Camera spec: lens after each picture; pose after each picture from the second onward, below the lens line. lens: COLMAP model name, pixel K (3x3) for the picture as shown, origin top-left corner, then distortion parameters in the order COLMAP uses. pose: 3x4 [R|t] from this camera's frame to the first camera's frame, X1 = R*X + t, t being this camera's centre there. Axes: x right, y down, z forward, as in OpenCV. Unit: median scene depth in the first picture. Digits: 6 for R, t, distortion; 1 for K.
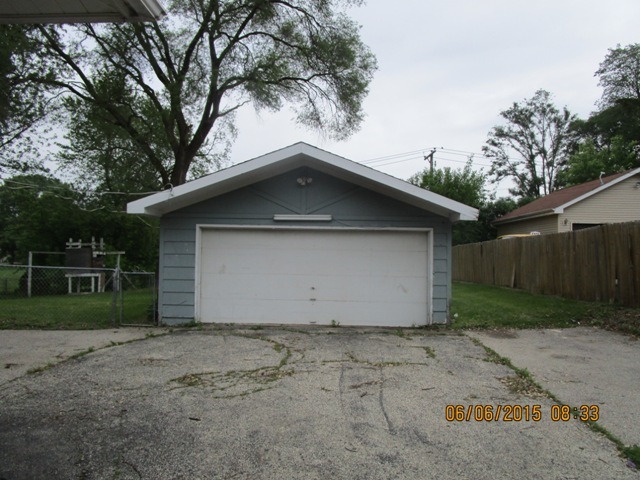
lens RADIAL K [[462.4, 0, 320.0], [0, 462.4, 240.0], [0, 0, 1]] dist [-0.025209, 0.005918]
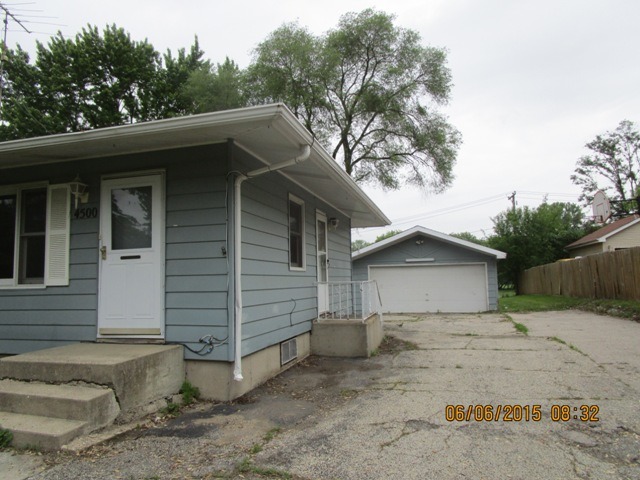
lens RADIAL K [[462.4, 0, 320.0], [0, 462.4, 240.0], [0, 0, 1]] dist [-0.025209, 0.005918]
pose [[0.974263, -0.054849, -0.218640, -0.005913], [0.042184, 0.997173, -0.062186, -0.010186], [0.221433, 0.051363, 0.973822, -0.407800]]
